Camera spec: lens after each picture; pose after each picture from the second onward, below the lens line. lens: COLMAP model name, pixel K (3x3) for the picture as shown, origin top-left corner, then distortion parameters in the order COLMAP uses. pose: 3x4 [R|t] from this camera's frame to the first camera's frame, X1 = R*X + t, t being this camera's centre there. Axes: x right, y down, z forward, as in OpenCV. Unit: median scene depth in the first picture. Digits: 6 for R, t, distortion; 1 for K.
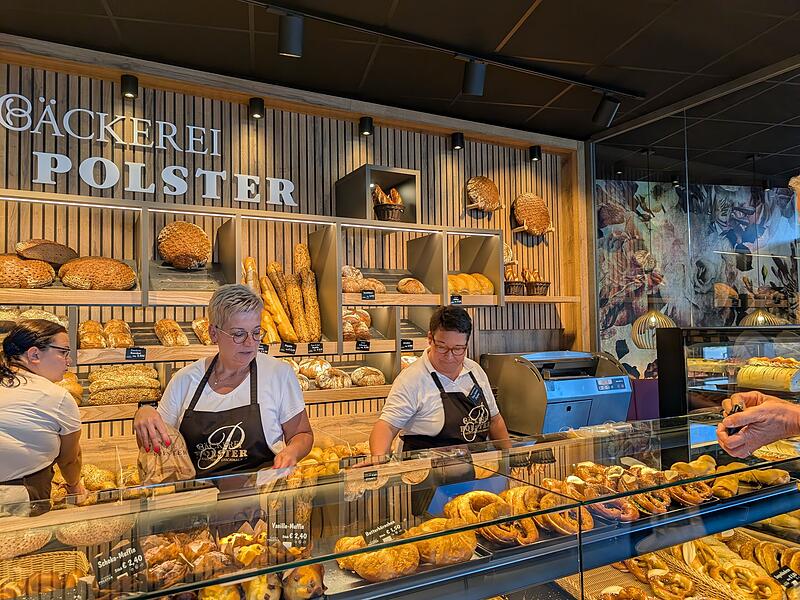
lens RADIAL K [[577.1, 0, 395.5], [0, 577.1, 312.7], [0, 0, 1]] dist [0.031779, -0.029856]
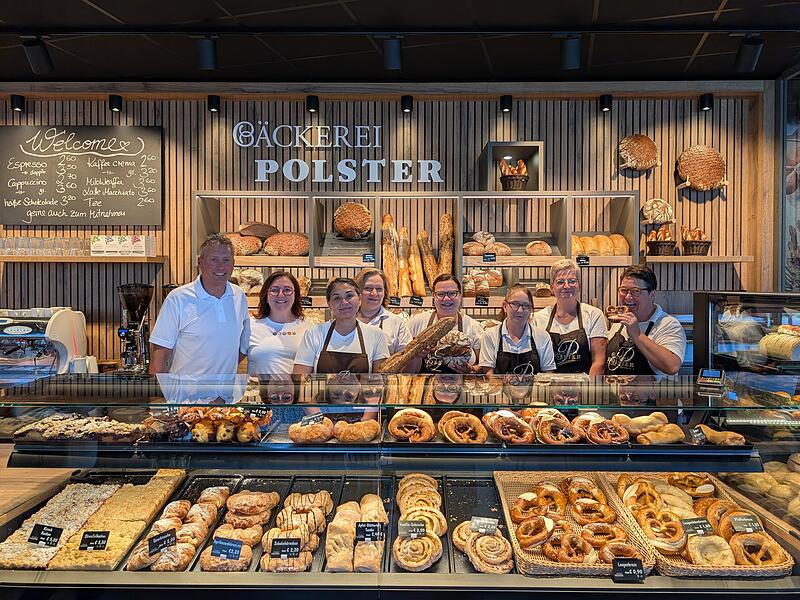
lens RADIAL K [[577.1, 0, 403.1], [0, 577.1, 299.2], [0, 0, 1]] dist [0.031779, -0.029856]
pose [[0.879119, 0.029132, -0.475711, 0.339603], [-0.003449, 0.998493, 0.054773, -0.009864], [0.476589, -0.046511, 0.877895, -0.089897]]
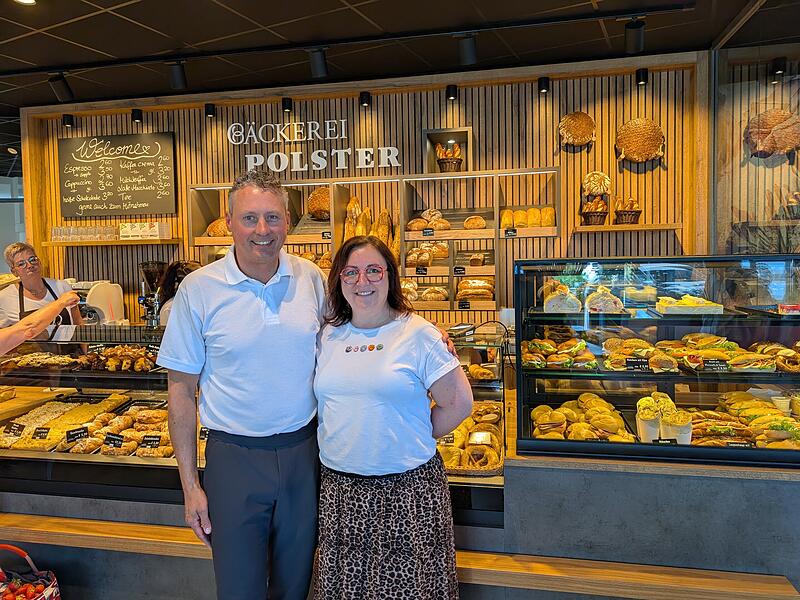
lens RADIAL K [[577.1, 0, 399.3], [0, 577.1, 292.7], [0, 0, 1]] dist [0.031779, -0.029856]
pose [[0.772690, 0.037772, -0.633659, 0.712877], [0.022775, 0.995936, 0.087139, -0.009052], [0.634375, -0.081763, 0.768689, -0.053549]]
